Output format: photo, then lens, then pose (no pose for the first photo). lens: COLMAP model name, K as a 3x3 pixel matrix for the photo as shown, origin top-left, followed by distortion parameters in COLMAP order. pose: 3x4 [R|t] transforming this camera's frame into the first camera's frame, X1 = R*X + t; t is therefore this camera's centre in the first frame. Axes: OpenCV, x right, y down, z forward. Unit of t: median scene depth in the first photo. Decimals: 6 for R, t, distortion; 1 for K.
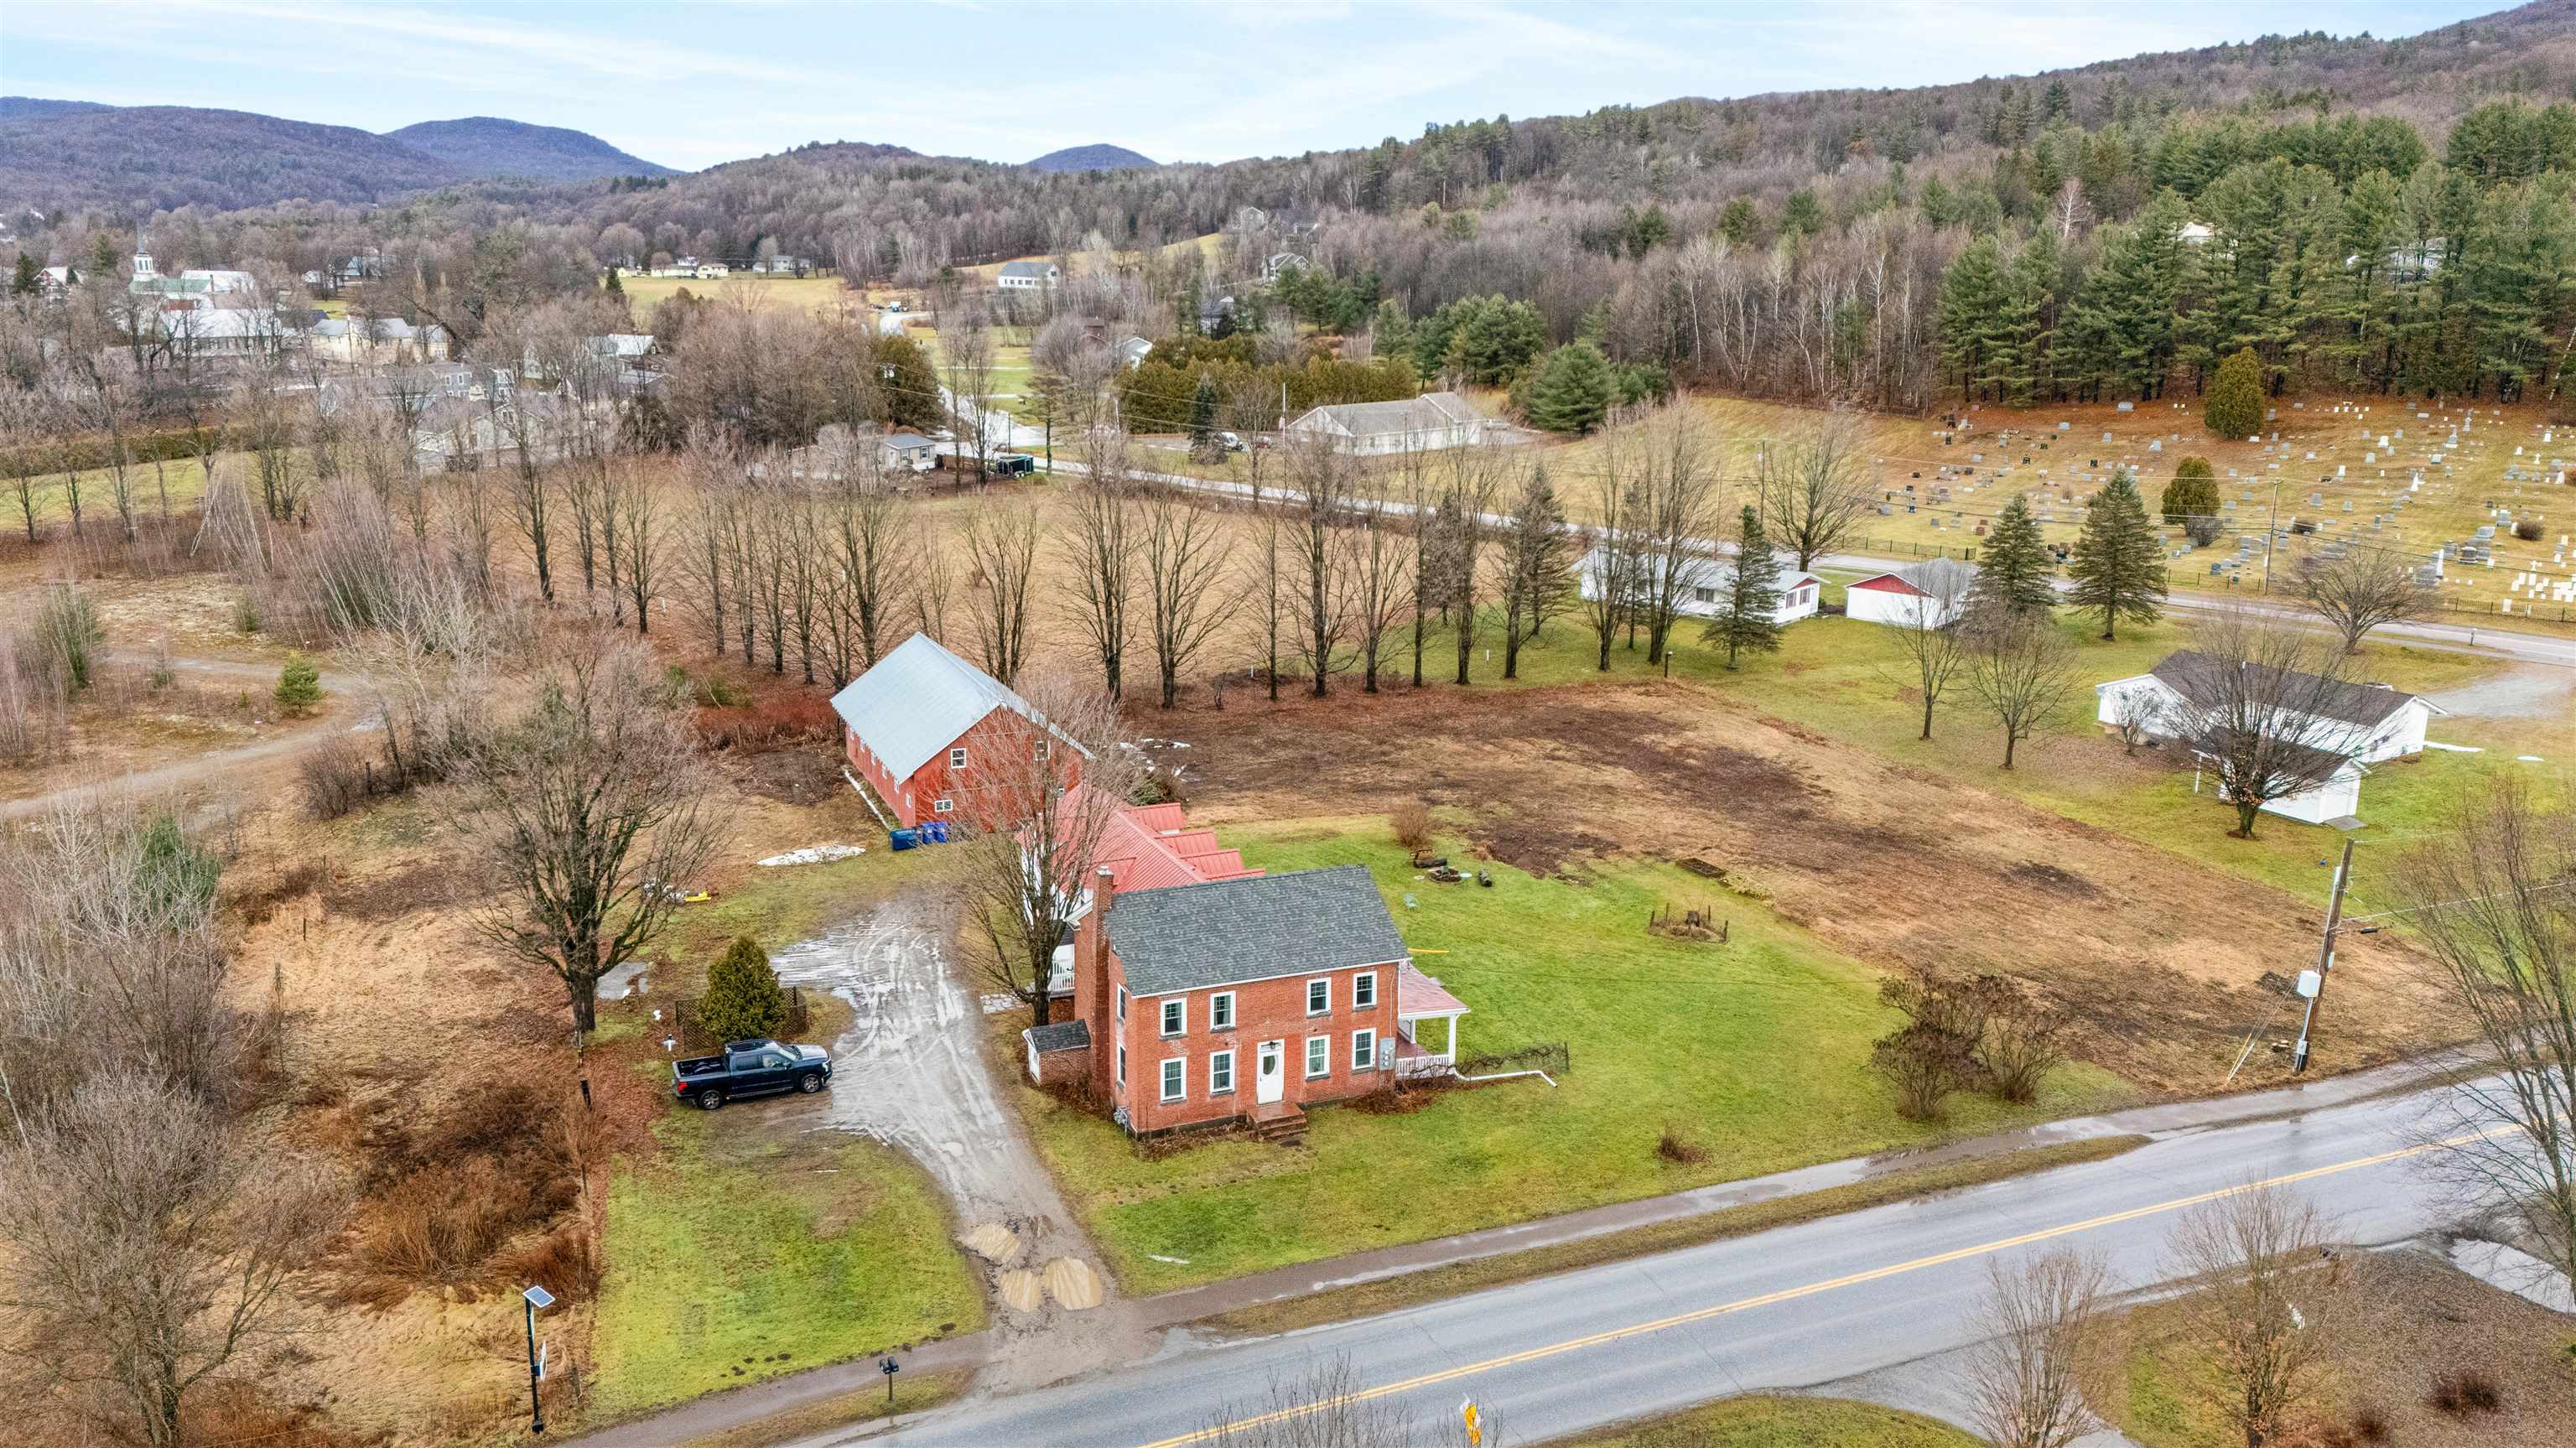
lens RADIAL K [[1981.7, 0, 1288.0], [0, 1981.7, 724.0], [0, 0, 1]] dist [0.096729, -0.115362]
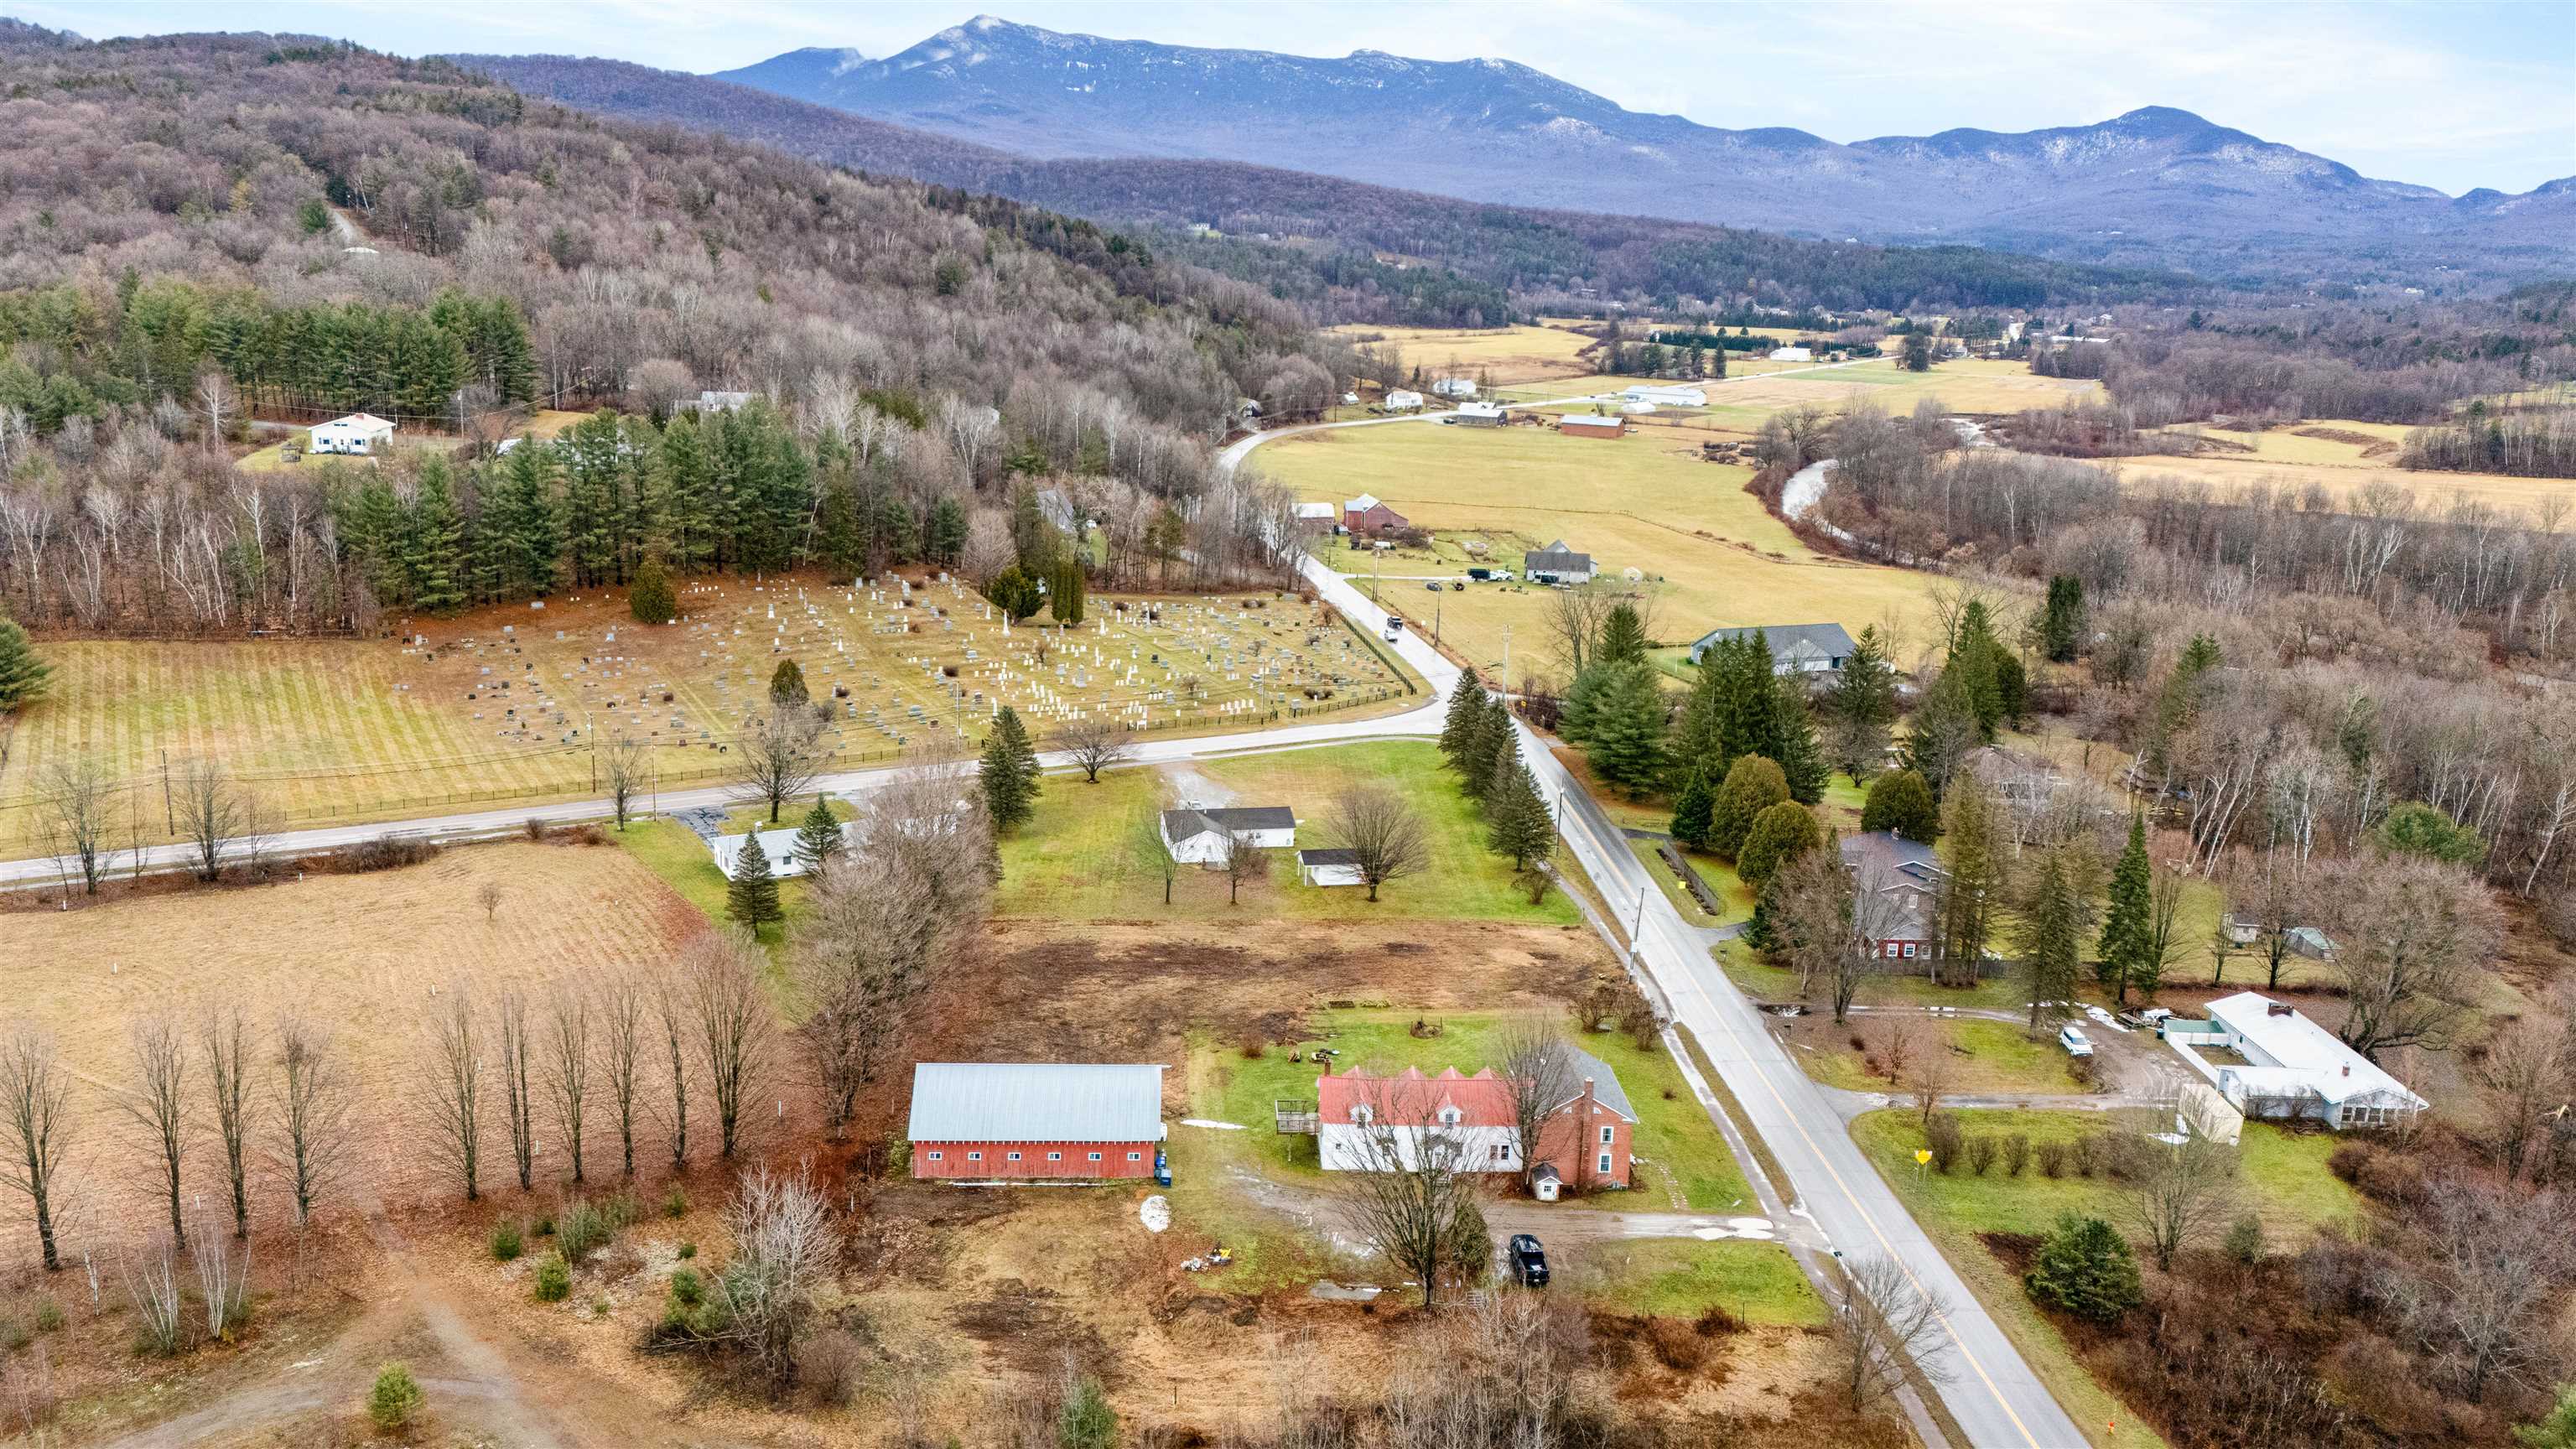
lens RADIAL K [[1936.3, 0, 1288.0], [0, 1936.3, 724.5], [0, 0, 1]] dist [0.075285, -0.069117]
pose [[0.349769, -0.219912, 0.910660, -1.170729], [0.200756, 0.967072, 0.156428, -0.396898], [-0.915073, 0.128107, 0.382400, 0.266657]]
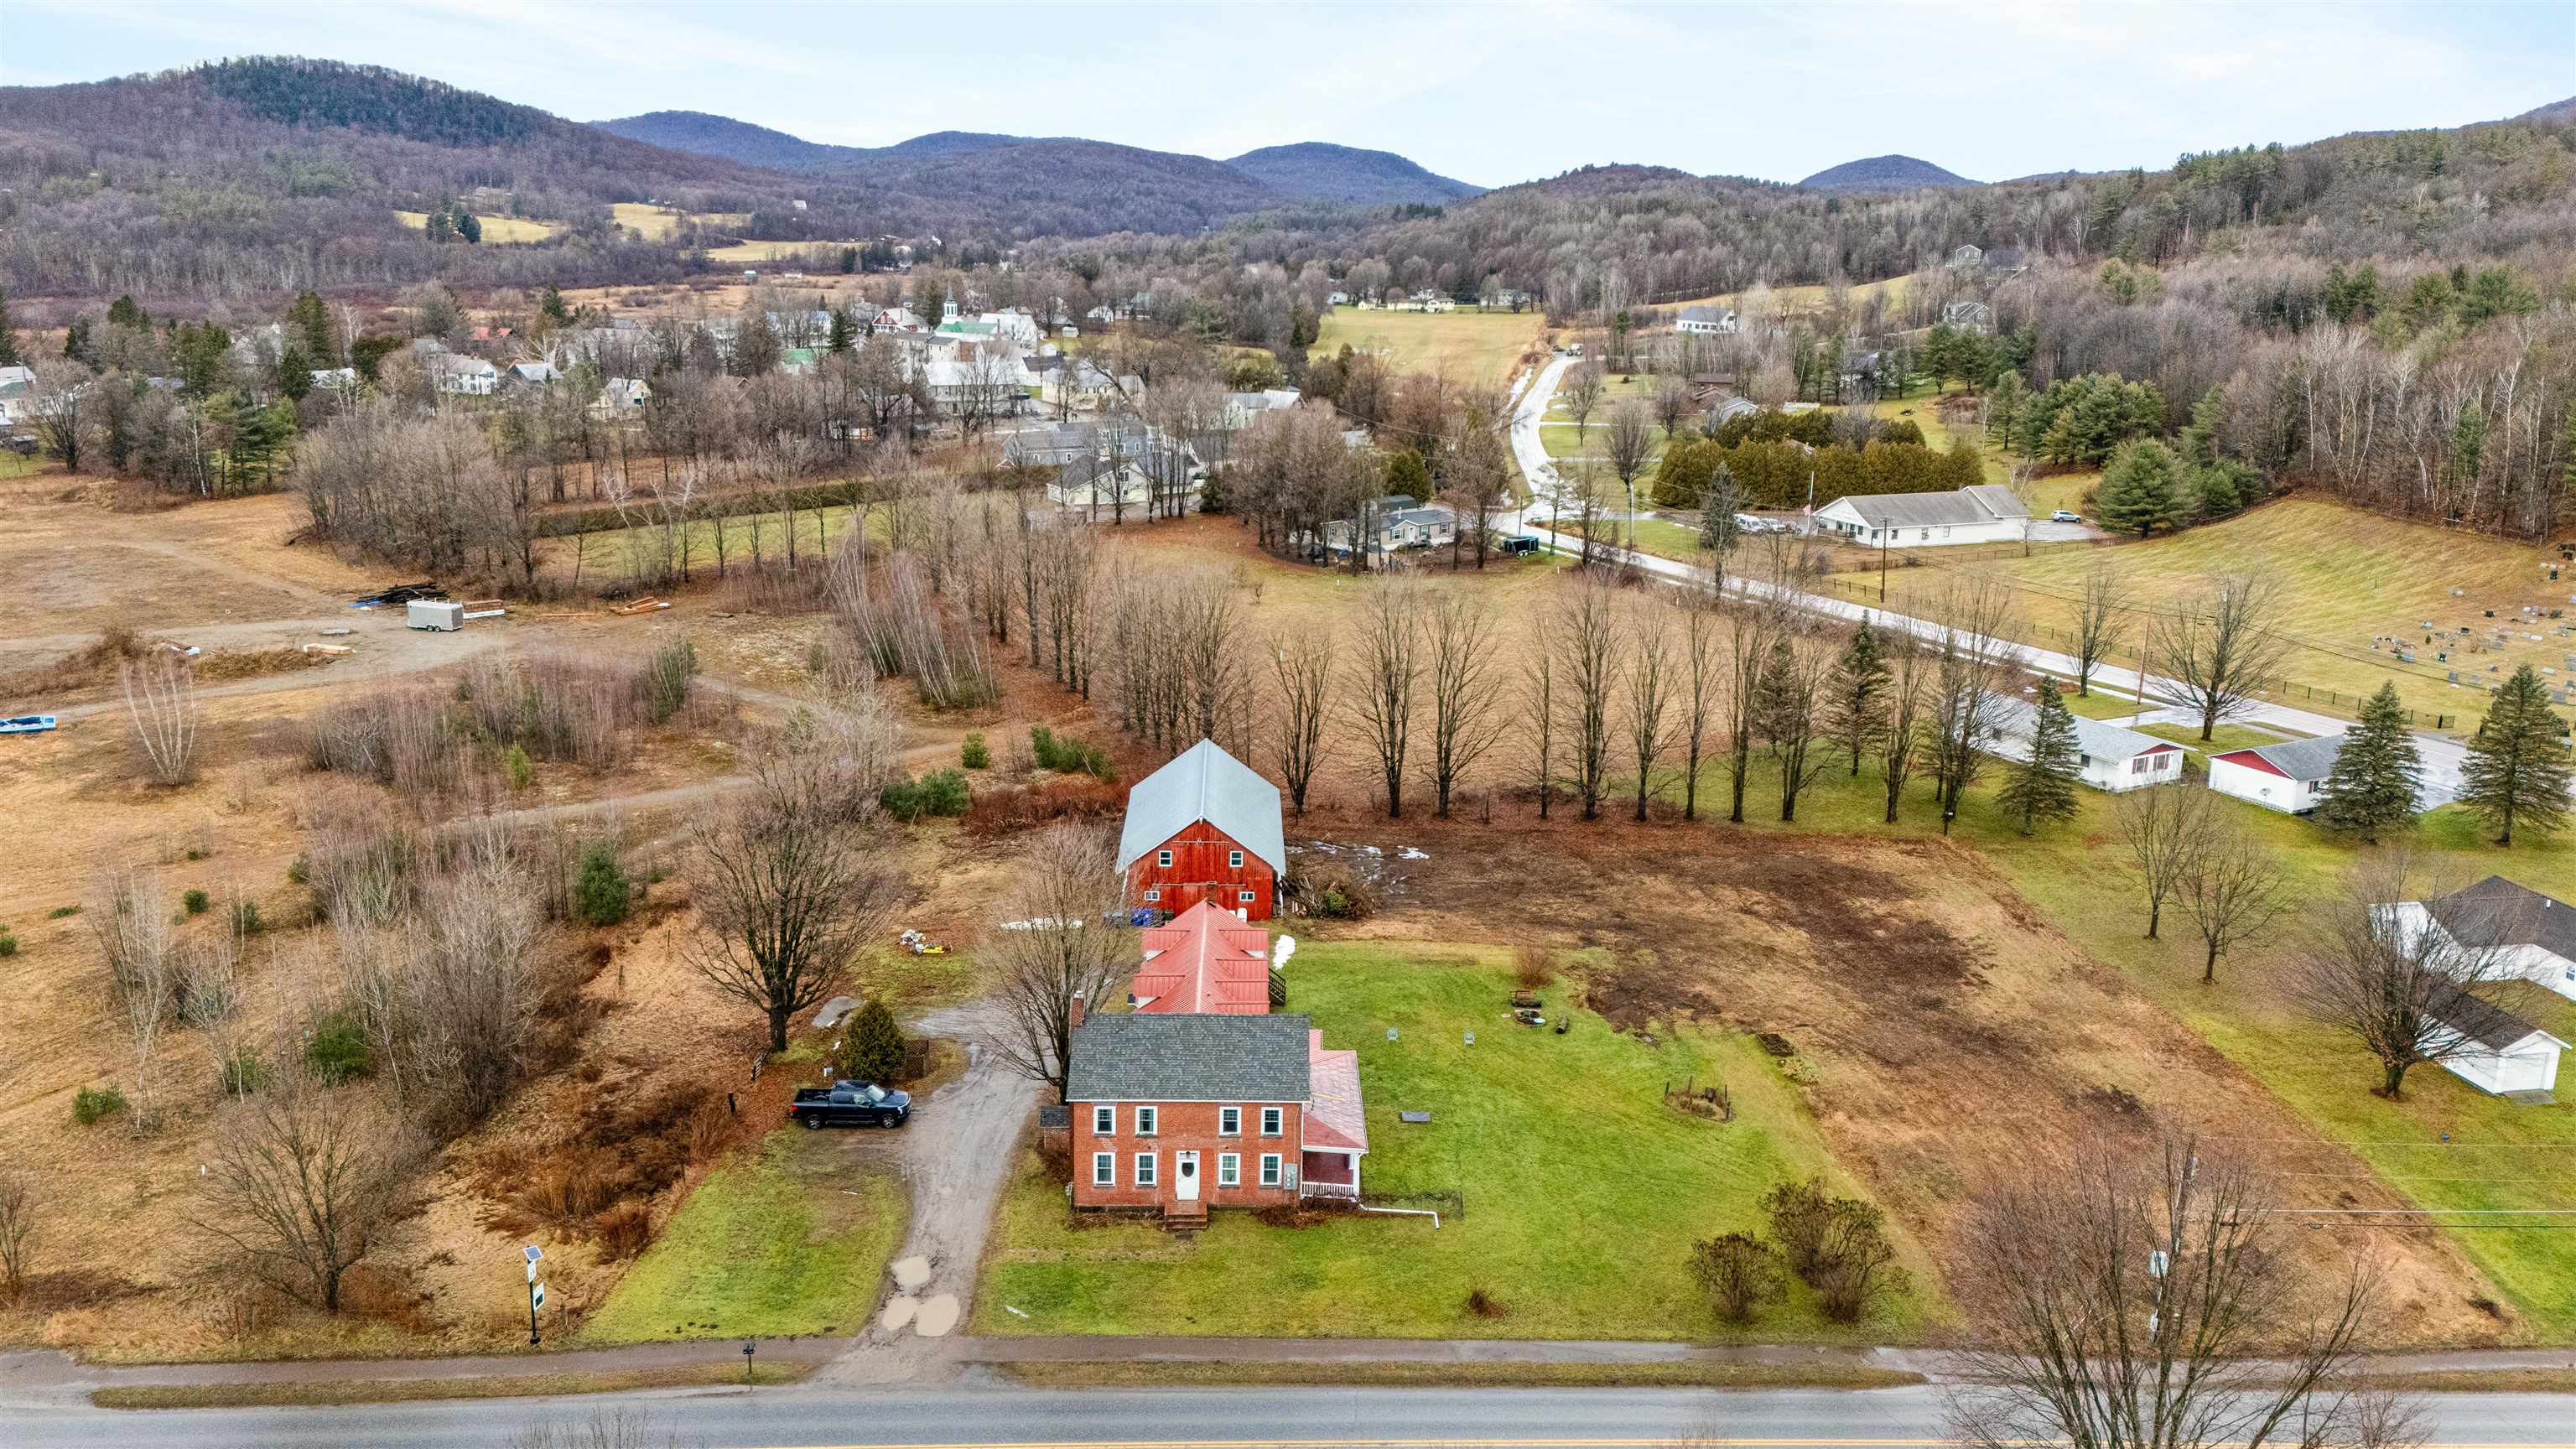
lens RADIAL K [[1936.3, 0, 1288.0], [0, 1936.3, 724.5], [0, 0, 1]] dist [0.075285, -0.069117]
pose [[0.930275, 0.093698, -0.354695, 0.267182], [-0.094177, 0.995428, 0.015957, -0.076692], [0.354568, 0.018560, 0.934846, -0.068378]]
